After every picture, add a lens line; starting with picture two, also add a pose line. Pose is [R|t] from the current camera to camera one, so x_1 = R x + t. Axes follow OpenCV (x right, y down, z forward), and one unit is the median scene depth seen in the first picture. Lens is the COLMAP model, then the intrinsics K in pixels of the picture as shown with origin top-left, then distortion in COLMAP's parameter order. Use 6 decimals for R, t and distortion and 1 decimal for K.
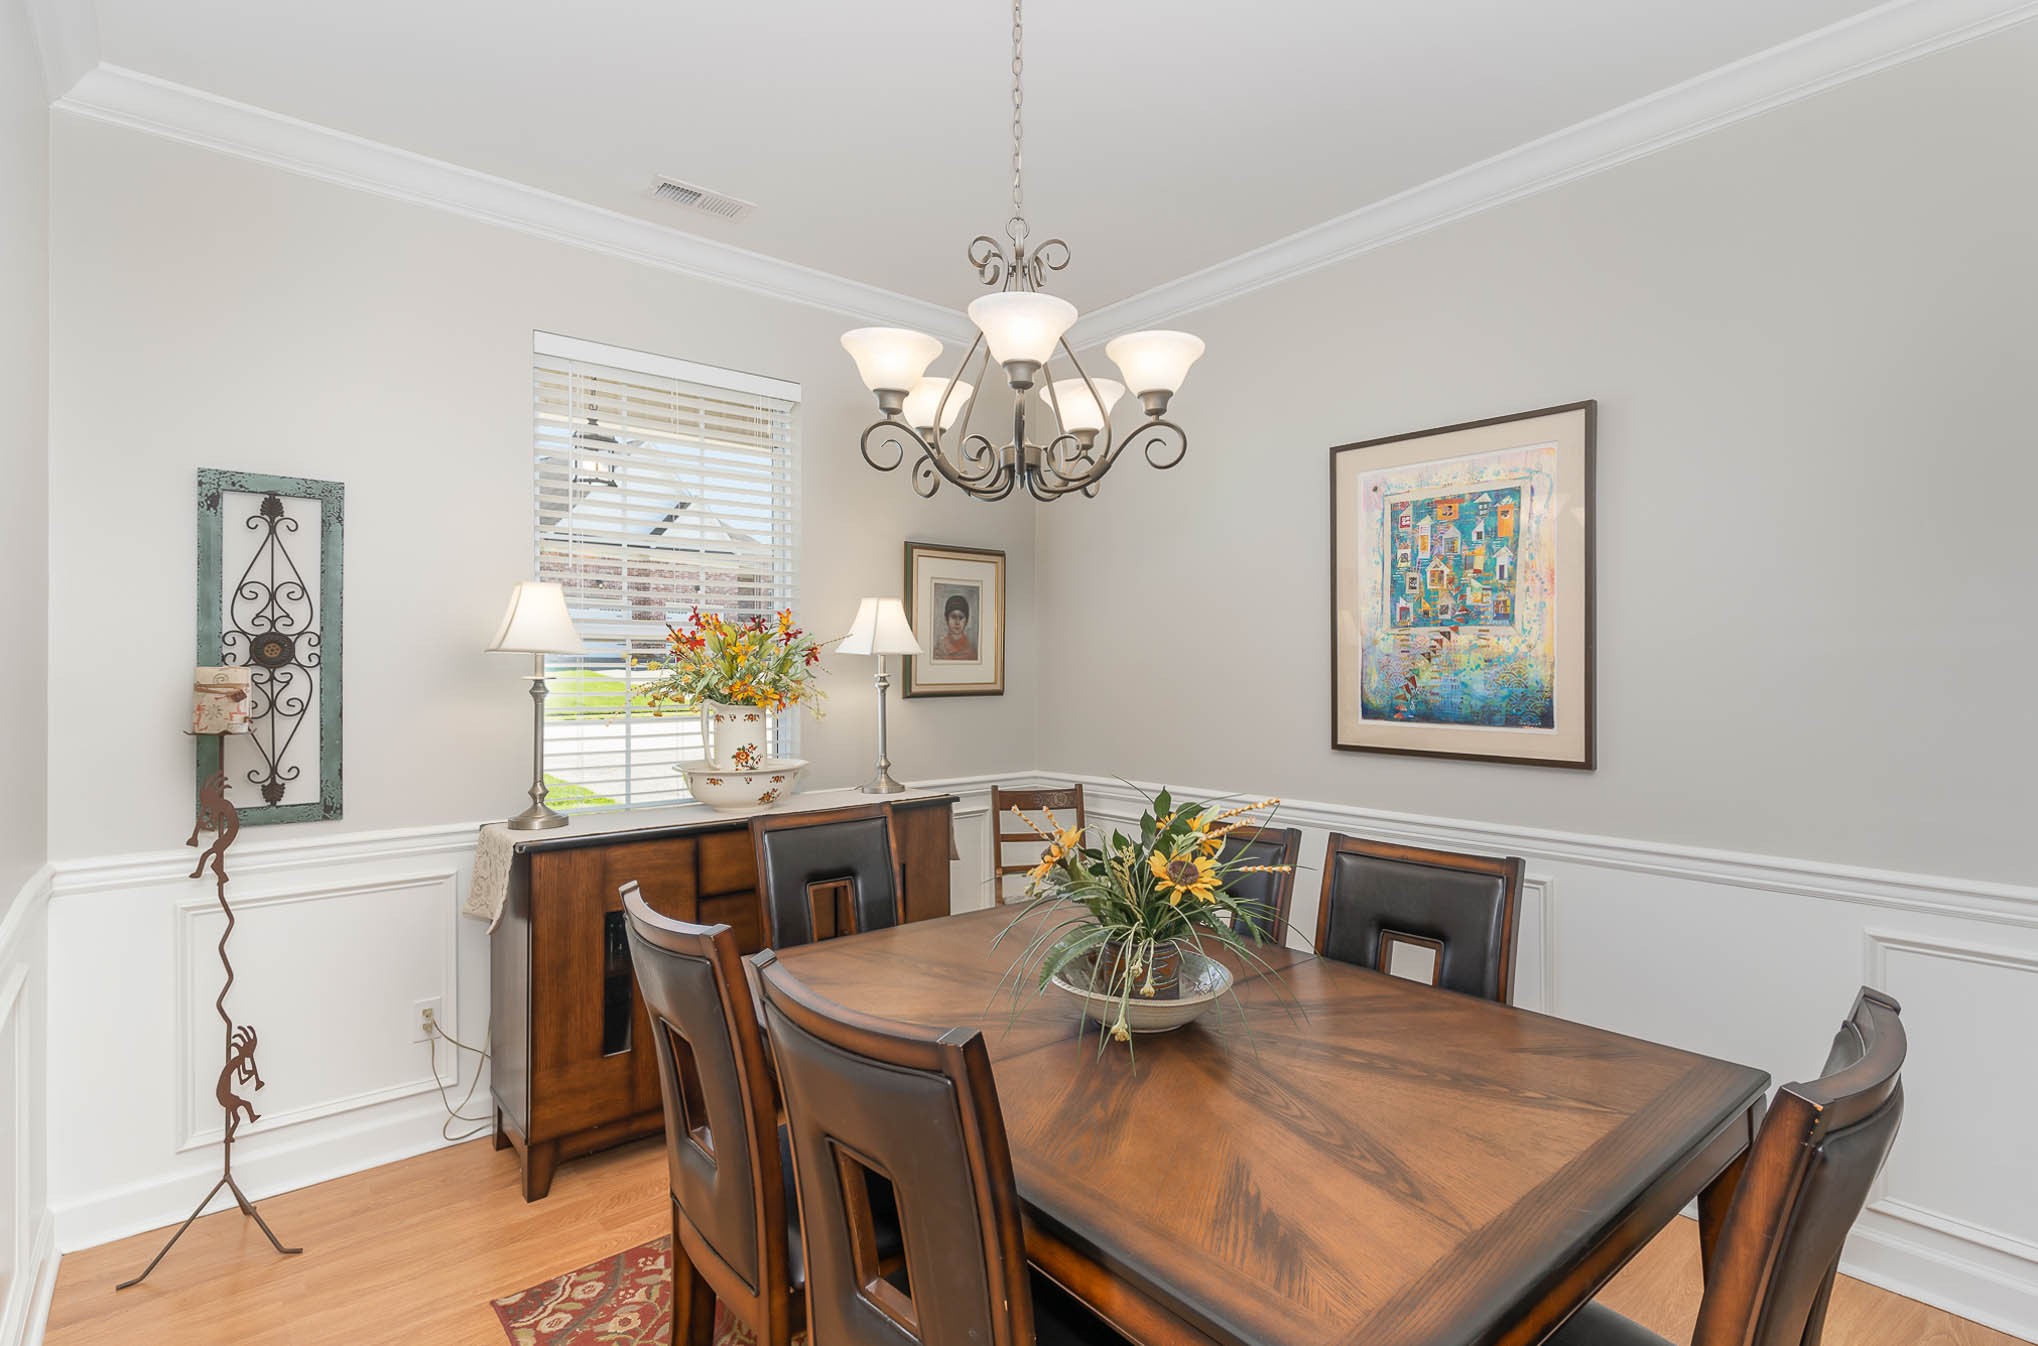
lens RADIAL K [[985.7, 0, 1017.7], [0, 985.7, 664.3], [0, 0, 1]] dist [0.003535, 0.000111]
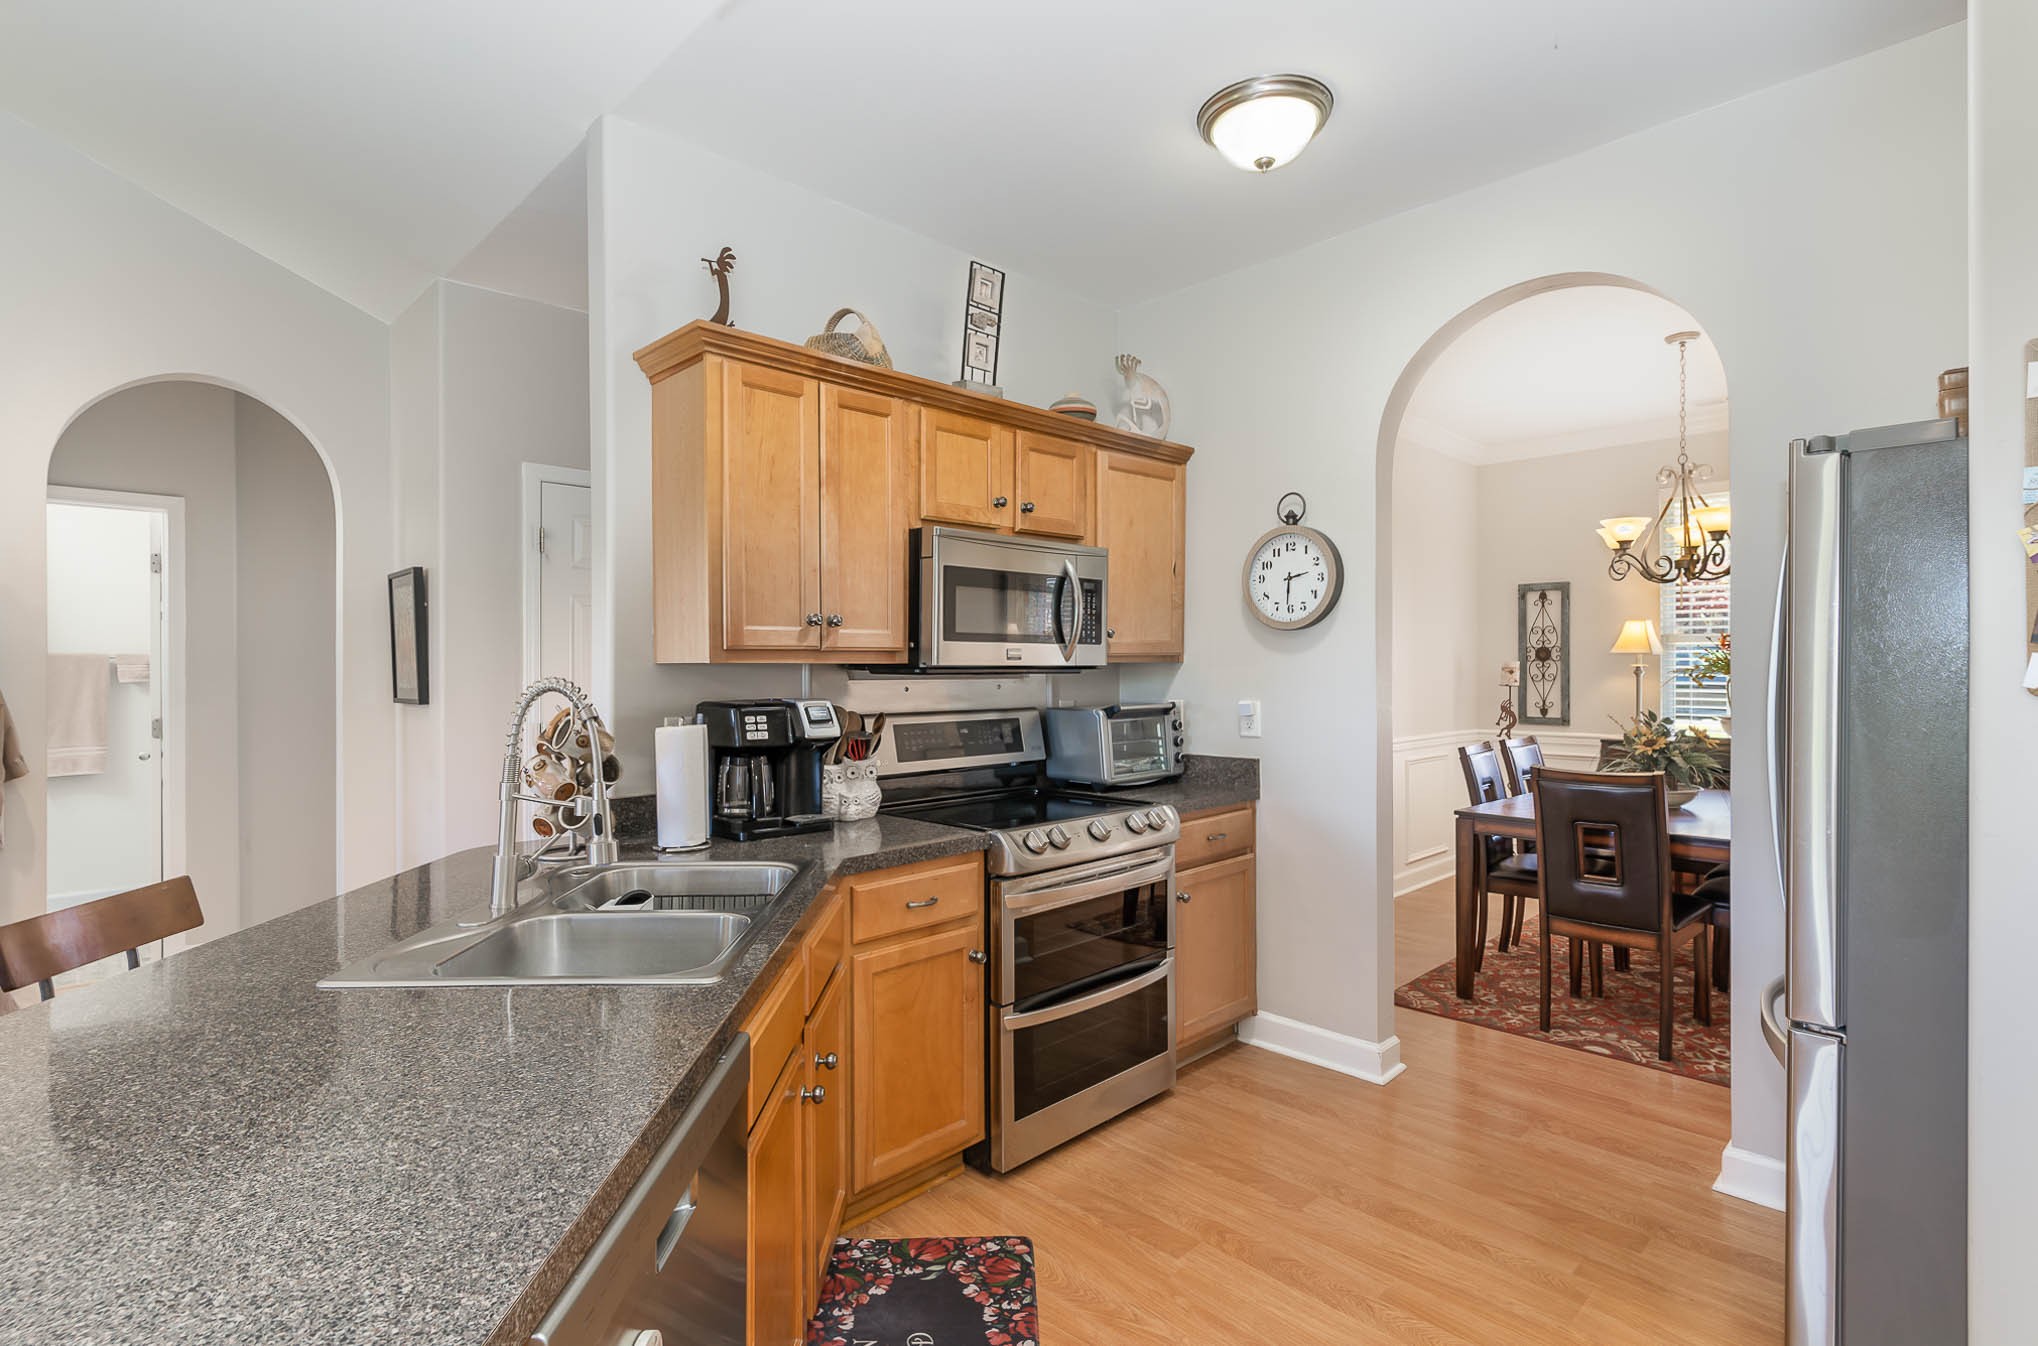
lens RADIAL K [[985.7, 0, 1020.5], [0, 985.7, 667.7], [0, 0, 1]] dist [0.003535, 0.000111]
pose [[0.041953, 0.001907, -0.999118, 1.642479], [0.004931, 0.999986, 0.002116, 0.007897], [0.999107, -0.005016, 0.041943, -0.402027]]
